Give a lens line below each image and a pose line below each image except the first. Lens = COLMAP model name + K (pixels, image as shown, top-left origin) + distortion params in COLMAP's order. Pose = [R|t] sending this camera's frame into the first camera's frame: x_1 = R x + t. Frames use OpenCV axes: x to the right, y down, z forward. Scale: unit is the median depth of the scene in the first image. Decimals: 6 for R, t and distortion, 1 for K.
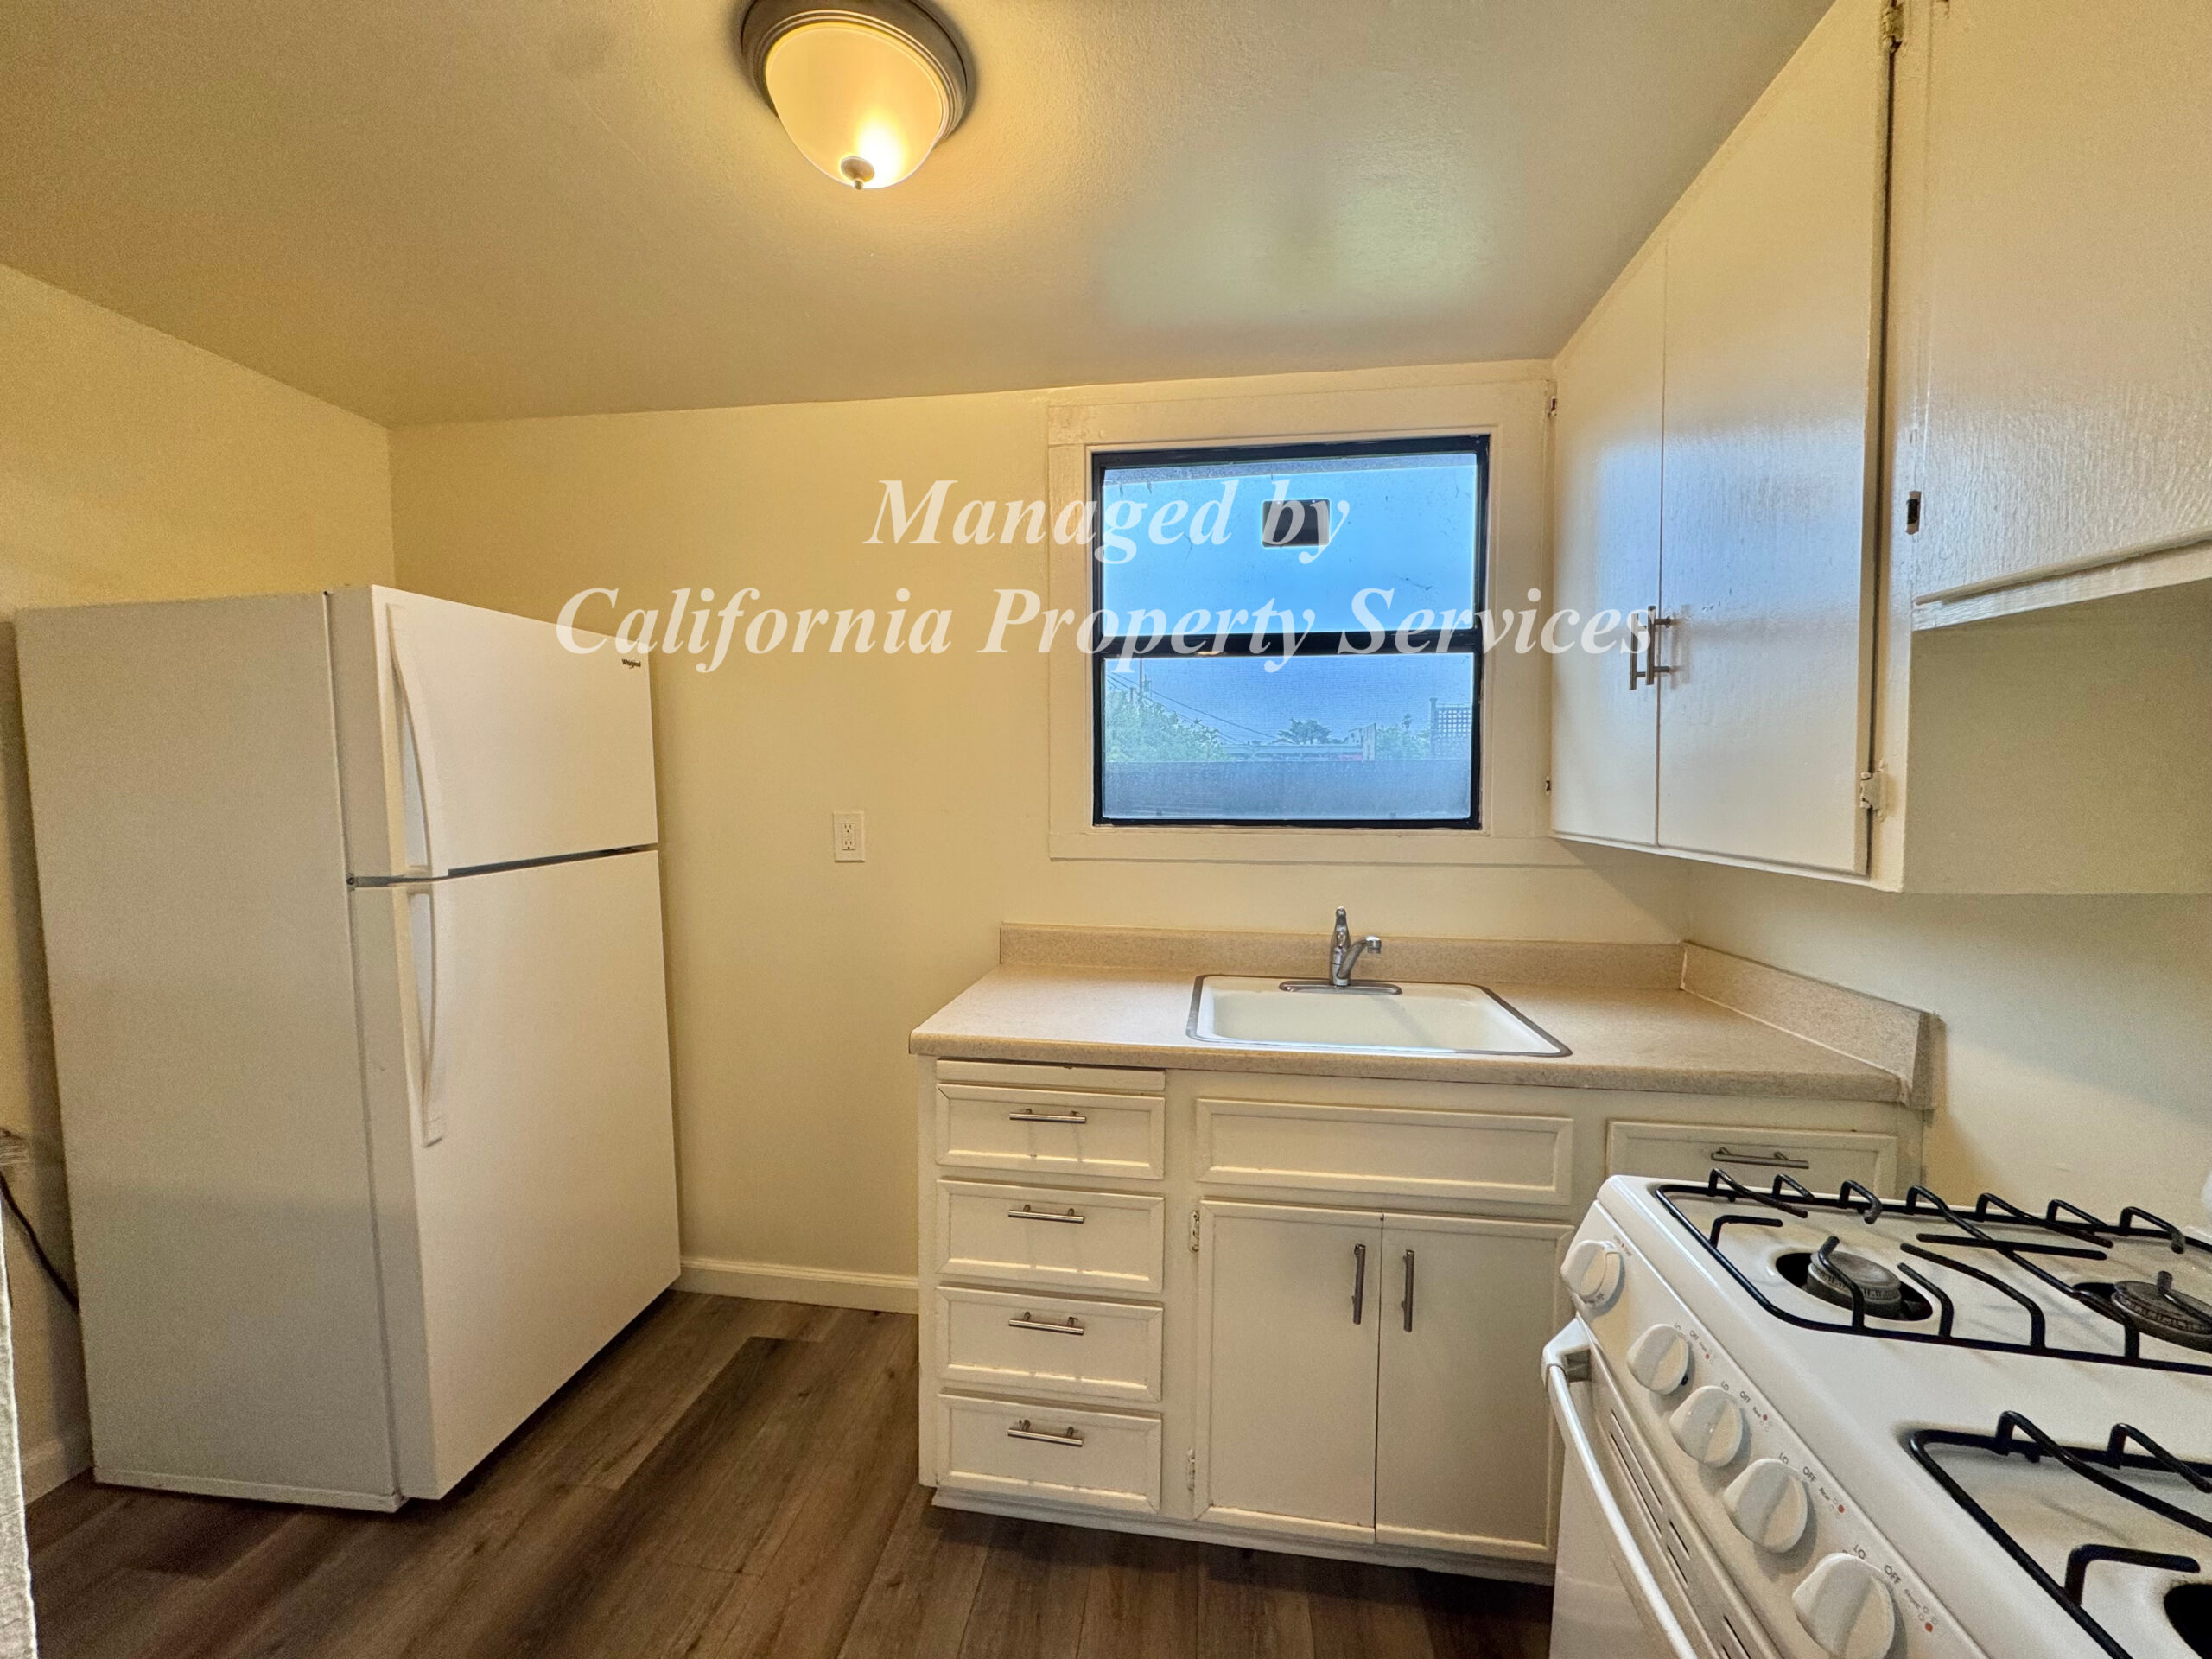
lens RADIAL K [[875.9, 0, 1113.4], [0, 875.9, 826.5], [0, 0, 1]] dist [-0.000889, 0.000102]
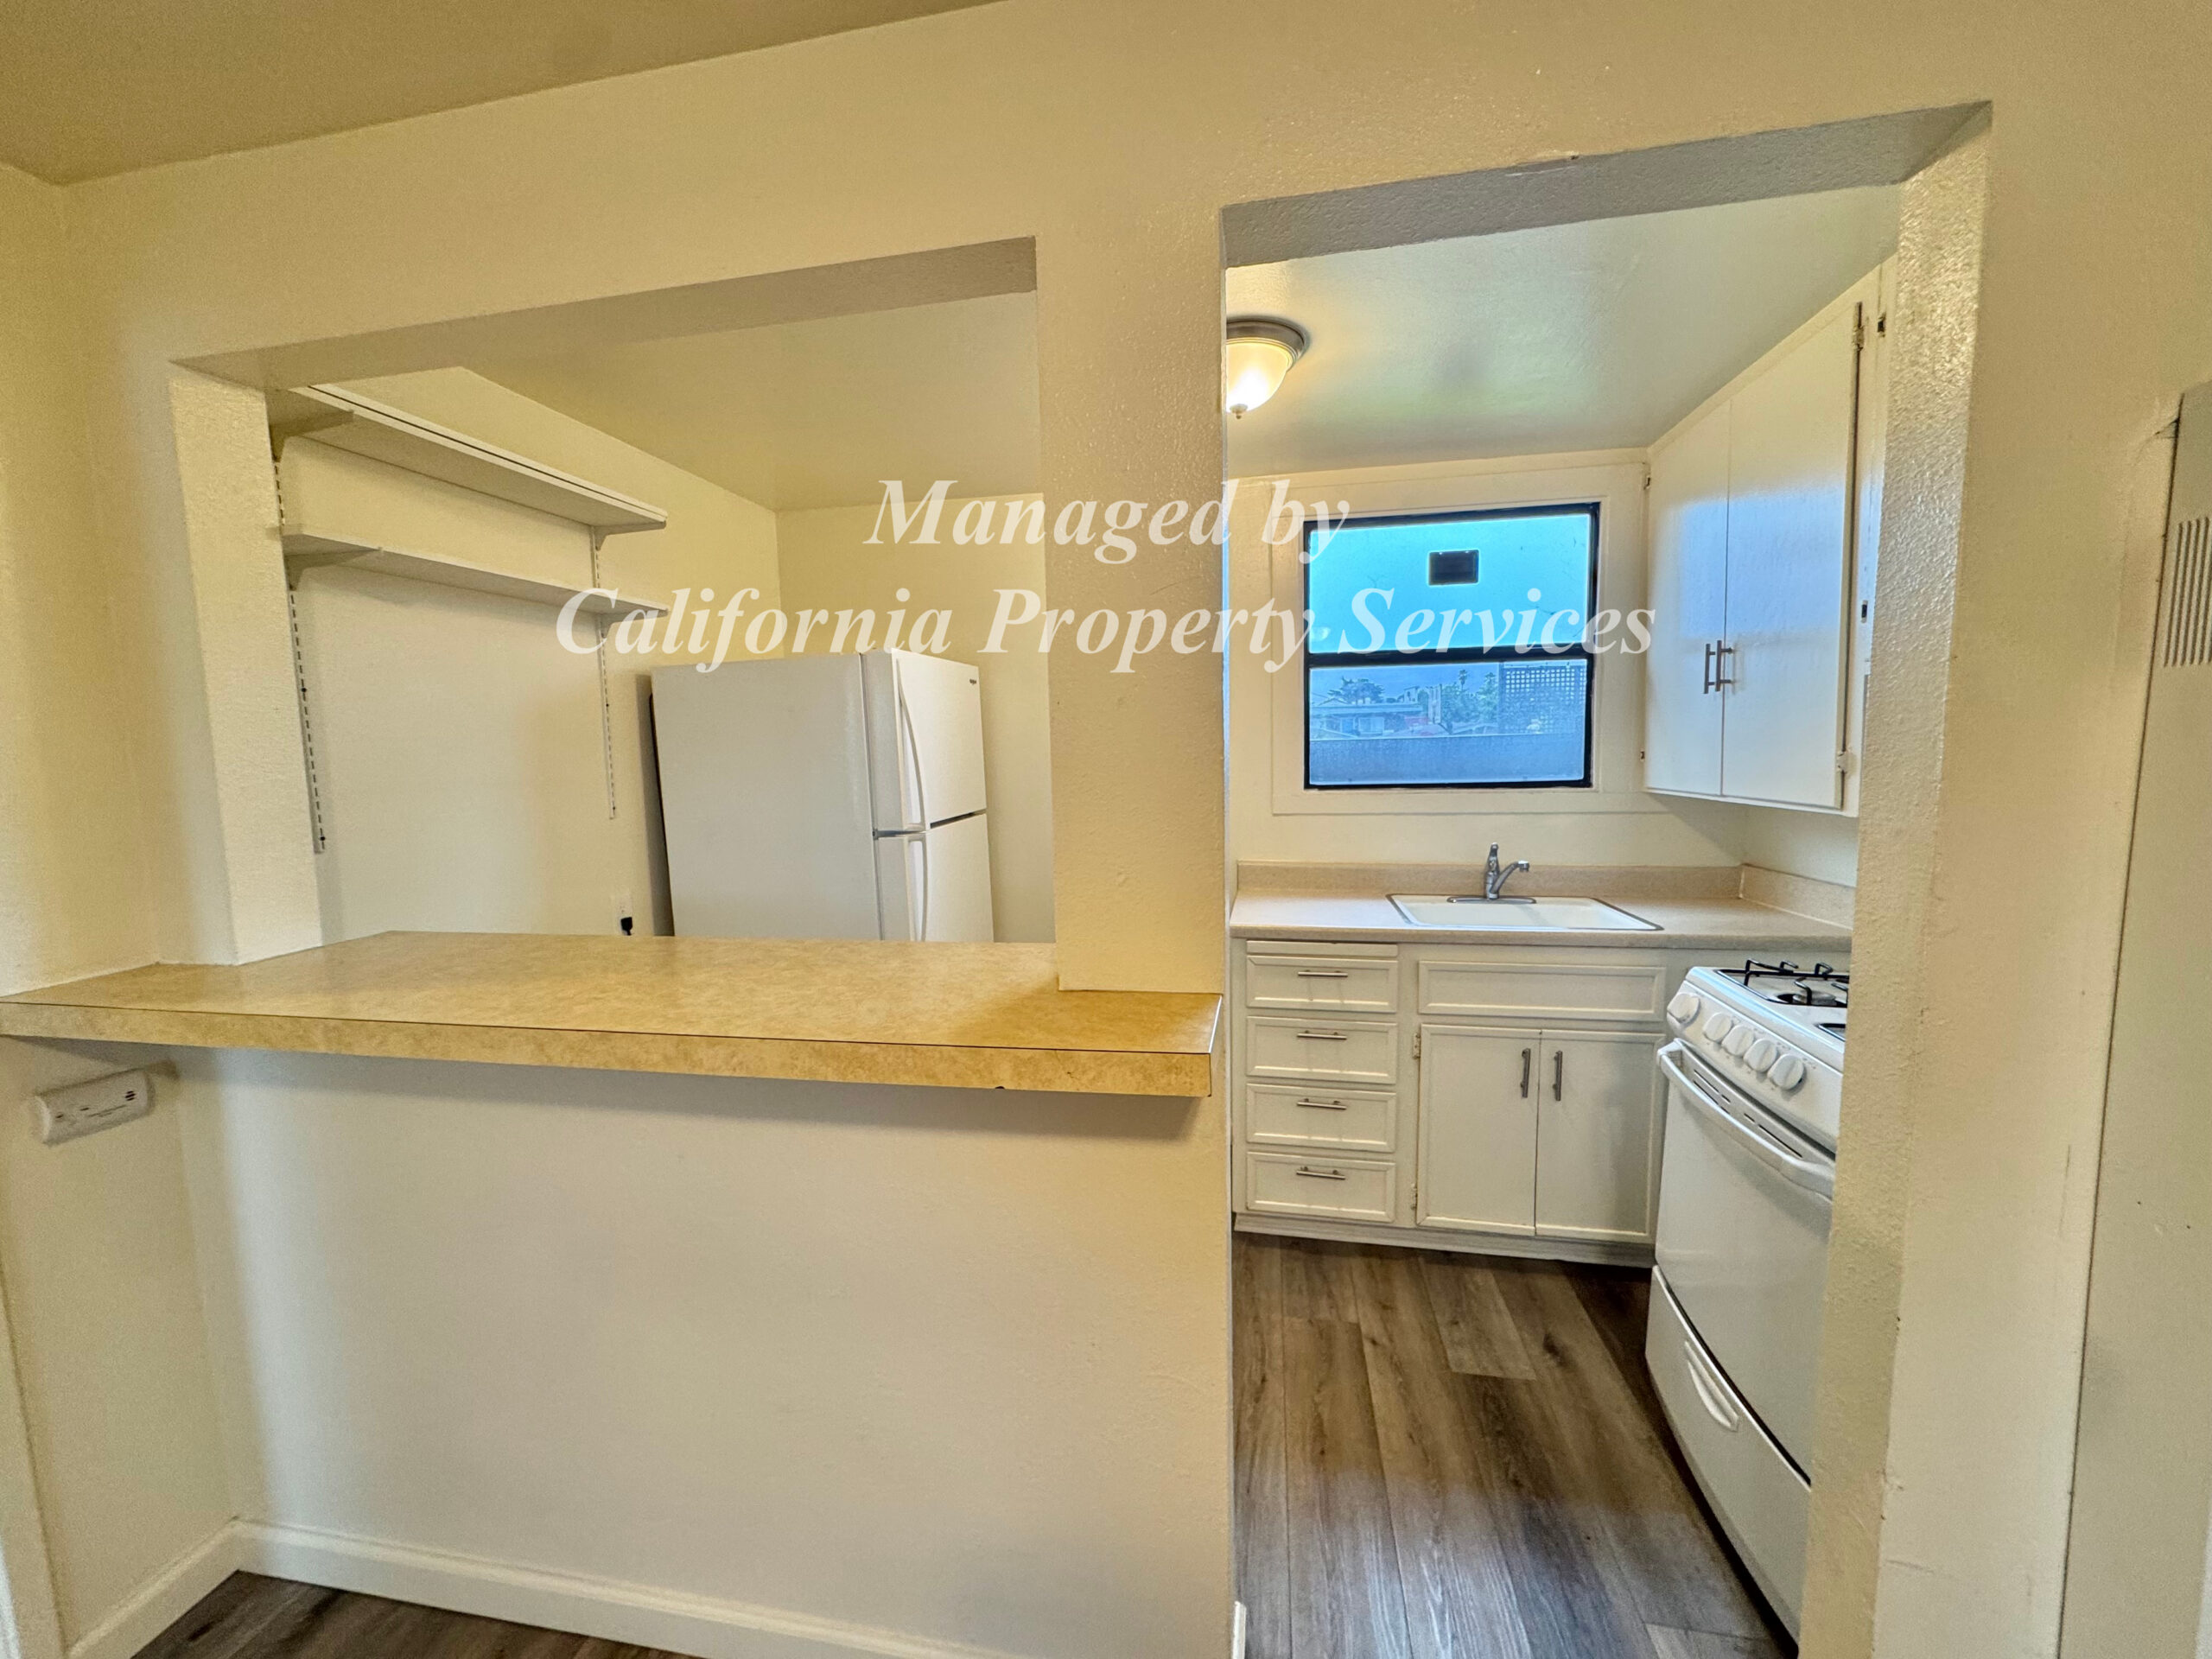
lens RADIAL K [[875.9, 0, 1115.9], [0, 875.9, 827.2], [0, 0, 1]] dist [-0.000889, 0.000102]
pose [[0.998372, -0.017380, -0.054321, -0.347664], [0.019562, 0.999012, 0.039909, -0.004666], [0.053573, -0.040907, 0.997726, -0.575740]]
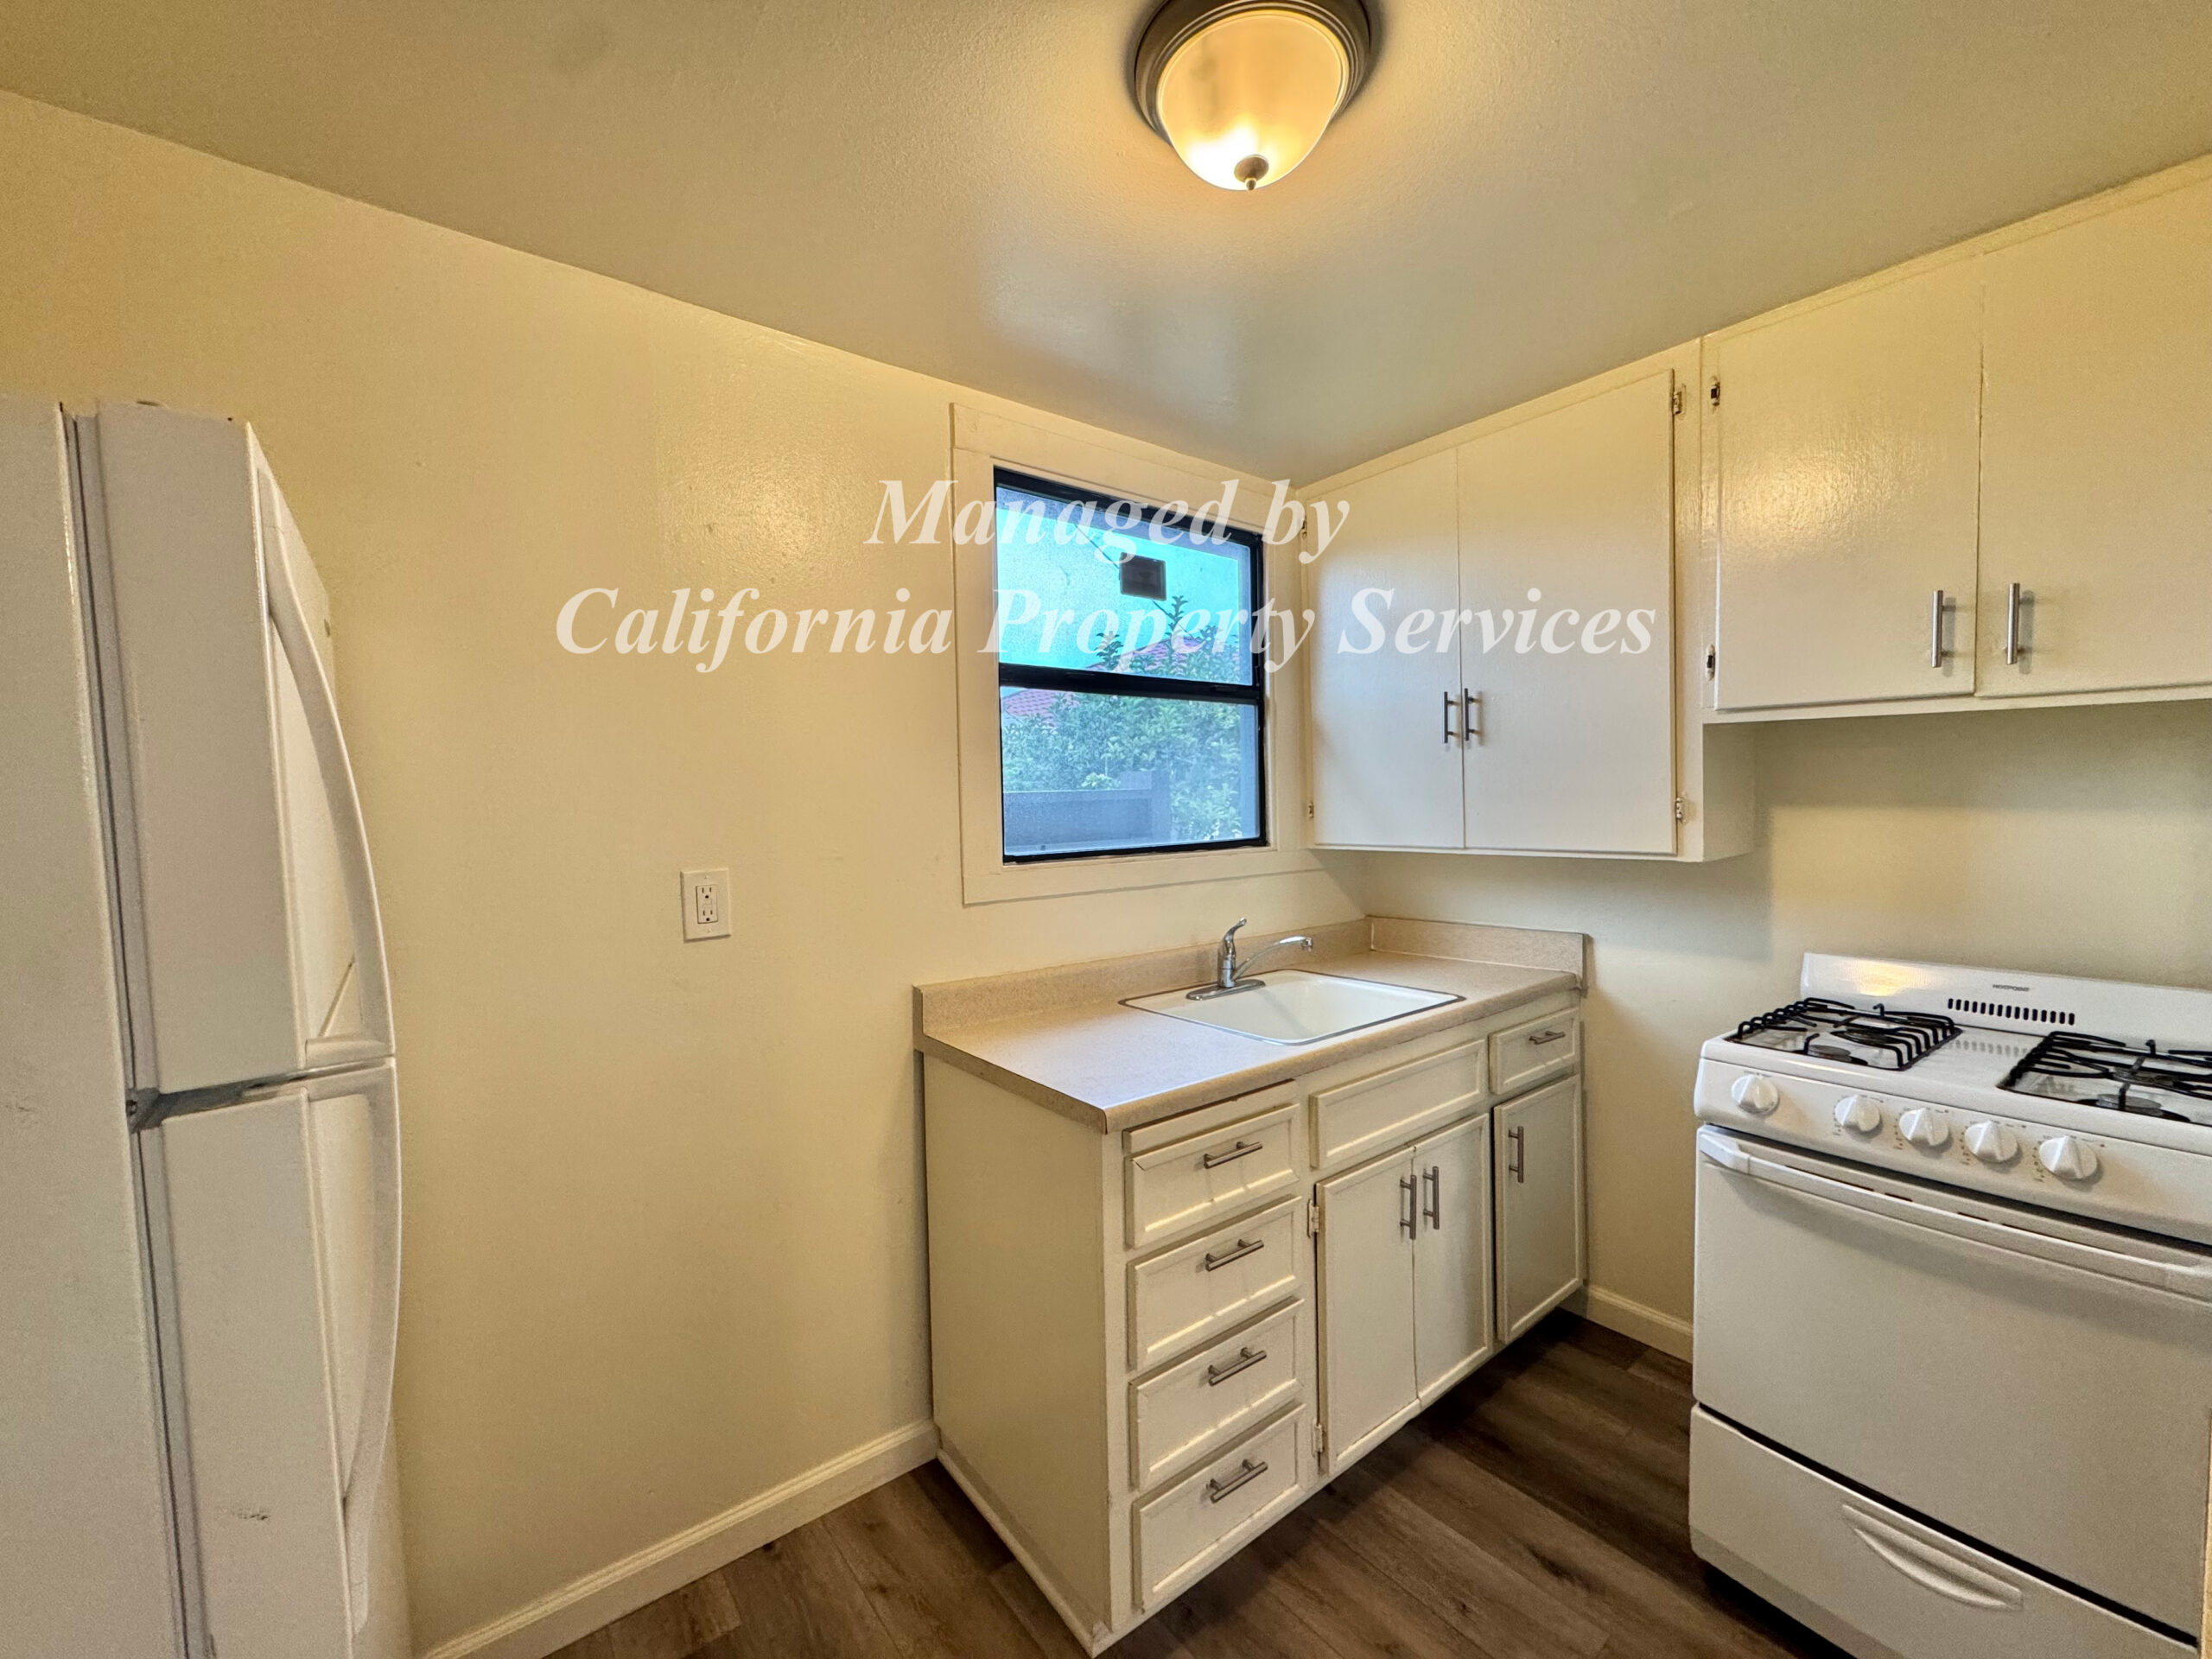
lens RADIAL K [[875.9, 0, 1103.0], [0, 875.9, 824.5], [0, 0, 1]] dist [-0.000889, 0.000102]
pose [[0.700705, -0.035999, 0.712542, -0.849218], [0.057820, 0.998306, -0.006423, -0.043173], [-0.711104, 0.045700, 0.701600, 0.379093]]
